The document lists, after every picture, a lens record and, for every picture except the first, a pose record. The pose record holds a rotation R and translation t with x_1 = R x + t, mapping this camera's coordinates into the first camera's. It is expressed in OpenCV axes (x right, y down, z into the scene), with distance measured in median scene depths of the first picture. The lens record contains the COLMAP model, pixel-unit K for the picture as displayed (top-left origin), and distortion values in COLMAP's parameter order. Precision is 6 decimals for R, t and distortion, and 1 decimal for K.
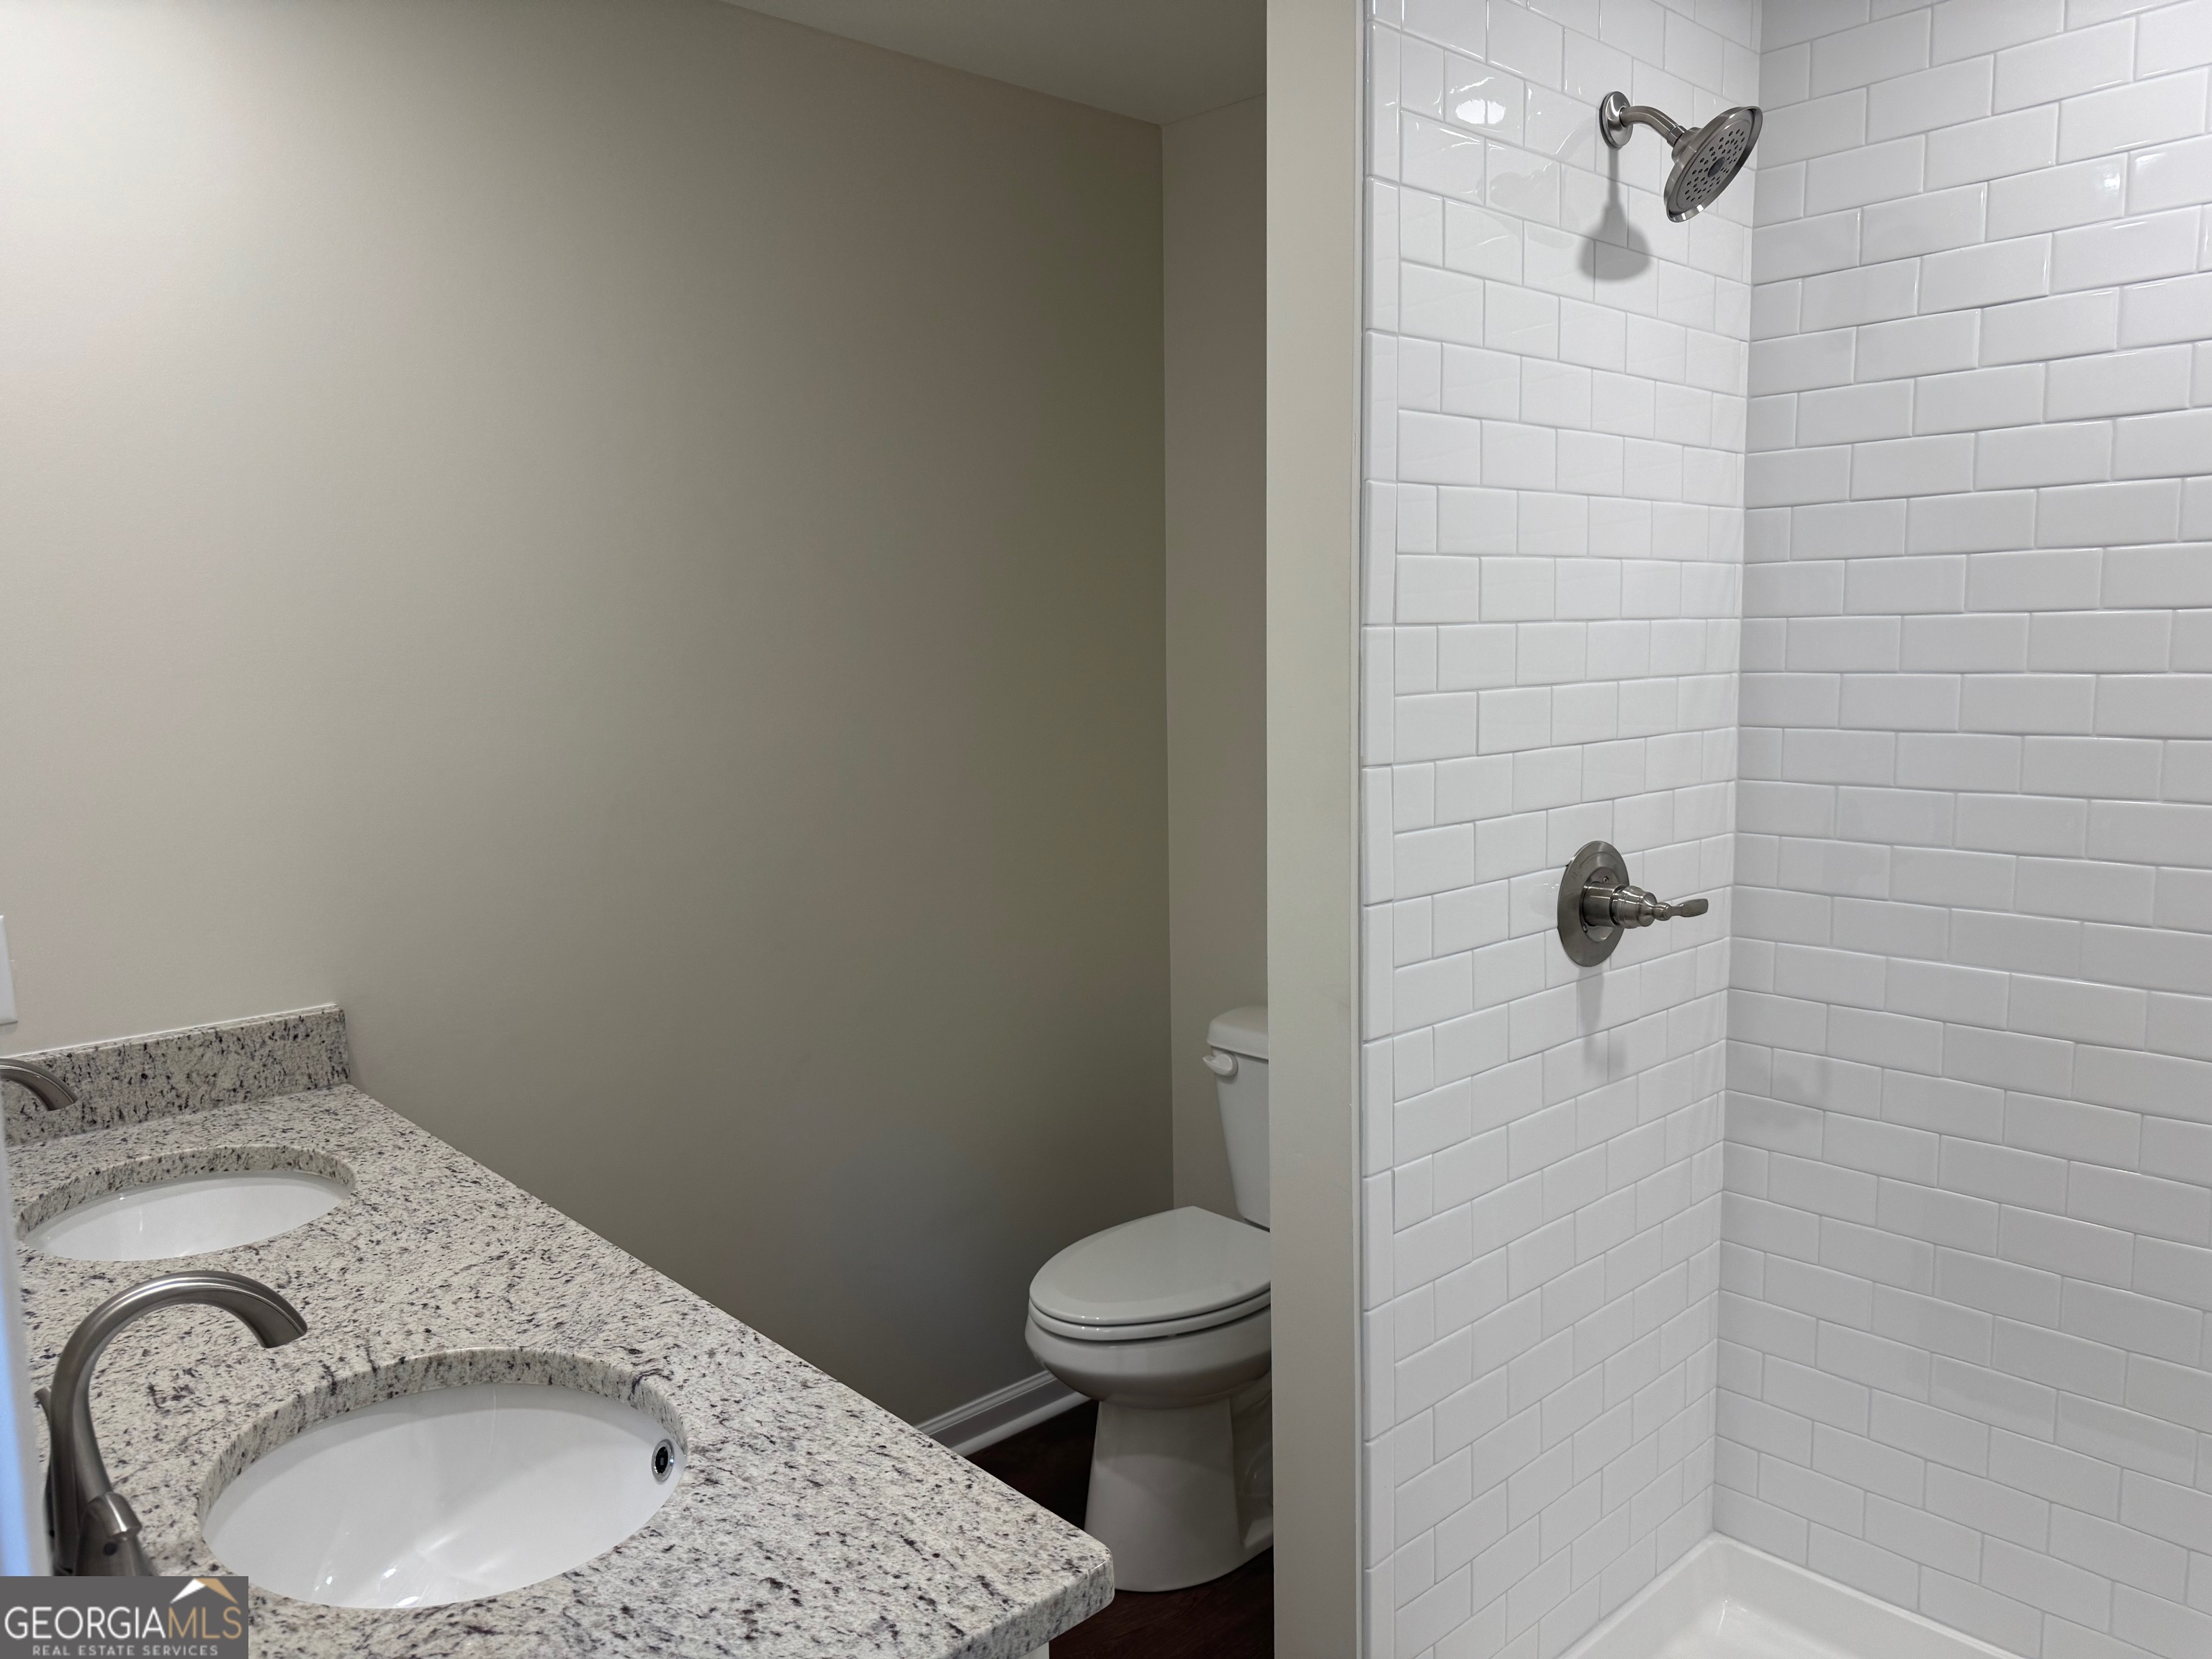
lens RADIAL K [[1578.6, 0, 1102.9], [0, 1578.6, 768.3], [0, 0, 1]] dist [0.010240, 0.003639]
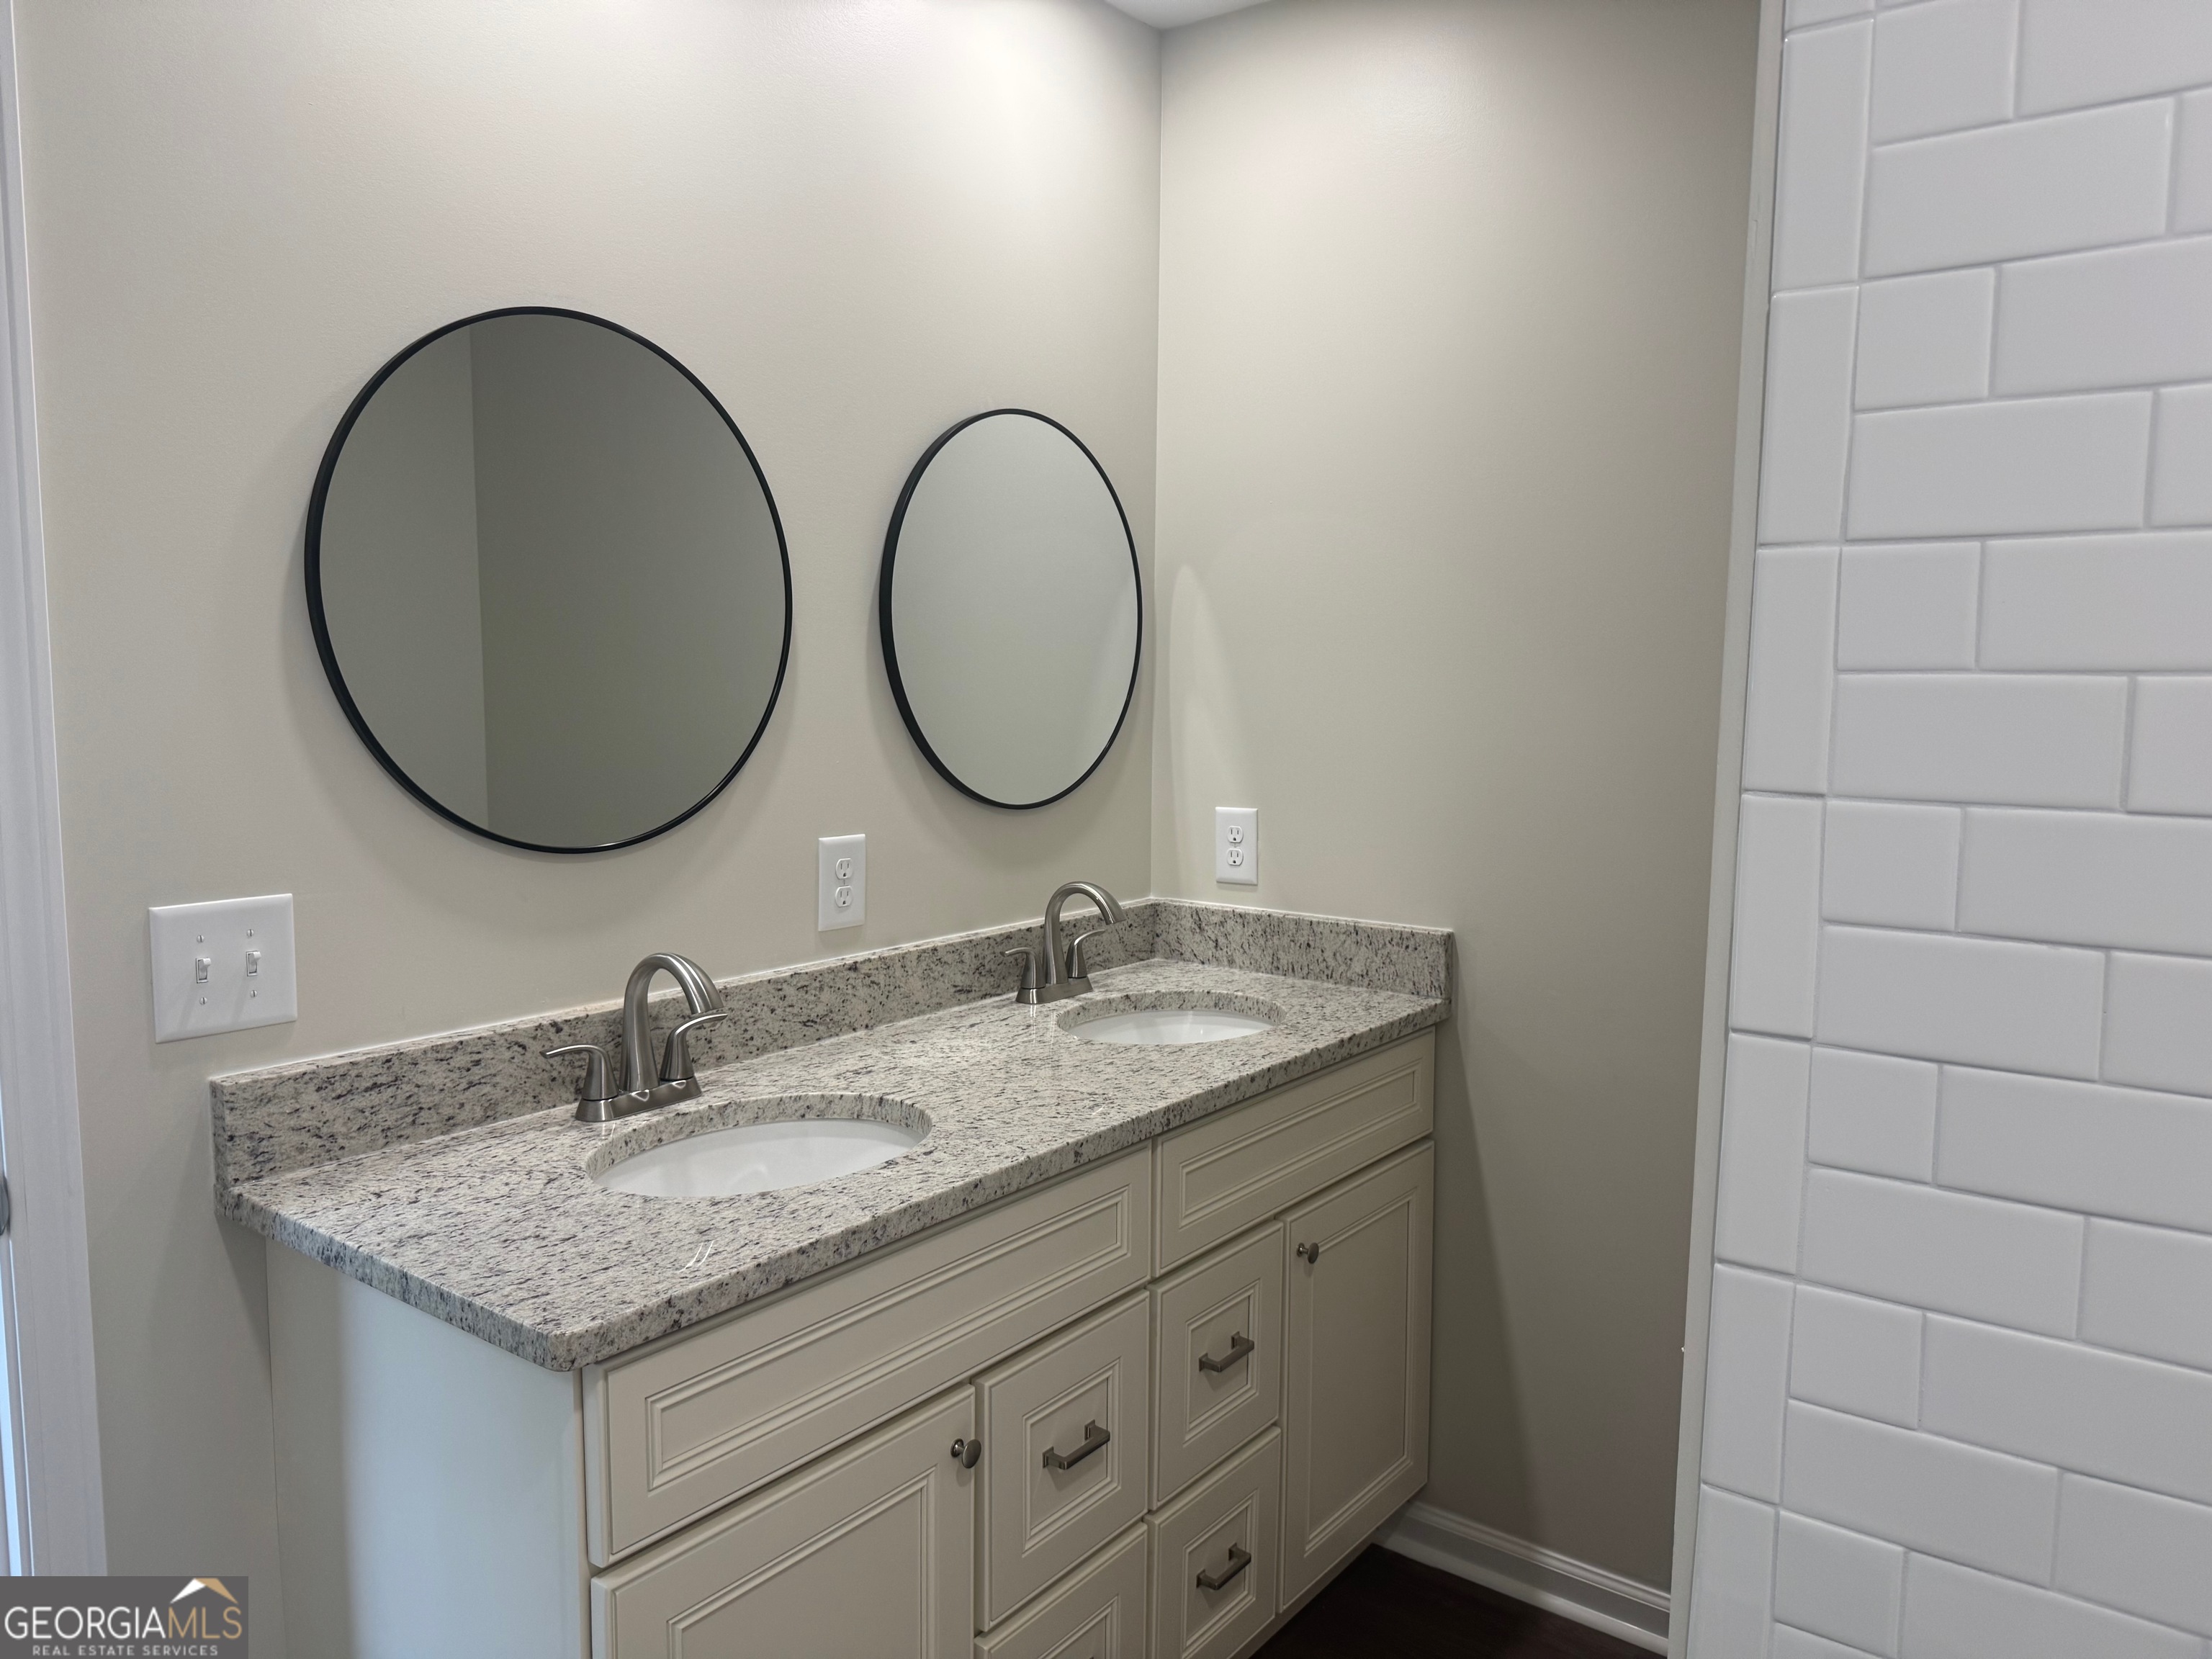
lens RADIAL K [[1535.4, 0, 1106.0], [0, 1535.4, 829.5], [0, 0, 1]] dist [0.119797, -0.202662]
pose [[0.192975, 0.123141, -0.973446, 0.674174], [-0.087790, 0.990282, 0.107867, -0.027615], [0.977268, 0.064643, 0.201911, 0.643326]]
